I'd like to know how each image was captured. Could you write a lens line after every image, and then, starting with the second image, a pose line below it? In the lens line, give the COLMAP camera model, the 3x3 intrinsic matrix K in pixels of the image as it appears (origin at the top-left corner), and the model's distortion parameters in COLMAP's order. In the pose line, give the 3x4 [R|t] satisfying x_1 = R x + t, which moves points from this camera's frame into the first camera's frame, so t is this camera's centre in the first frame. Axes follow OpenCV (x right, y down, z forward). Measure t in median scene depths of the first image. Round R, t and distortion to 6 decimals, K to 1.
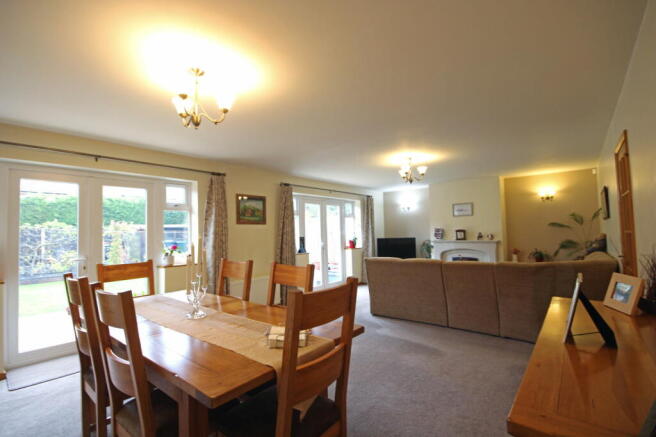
lens RADIAL K [[303.6, 0, 328.0], [0, 303.6, 218.5], [0, 0, 1]] dist [-0.002285, -0.000815]
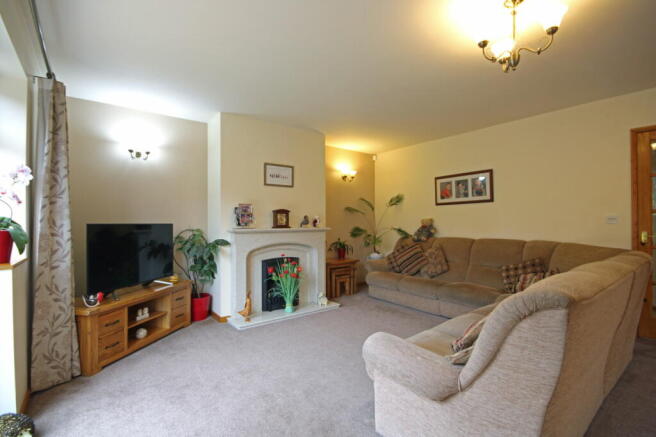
lens RADIAL K [[303.6, 0, 328.0], [0, 303.6, 218.5], [0, 0, 1]] dist [-0.002285, -0.000815]
pose [[0.235780, 0.034906, 0.971179, -0.090676], [-0.048329, 0.998539, -0.024156, 0.063008], [-0.970604, -0.041241, 0.237122, 0.785130]]
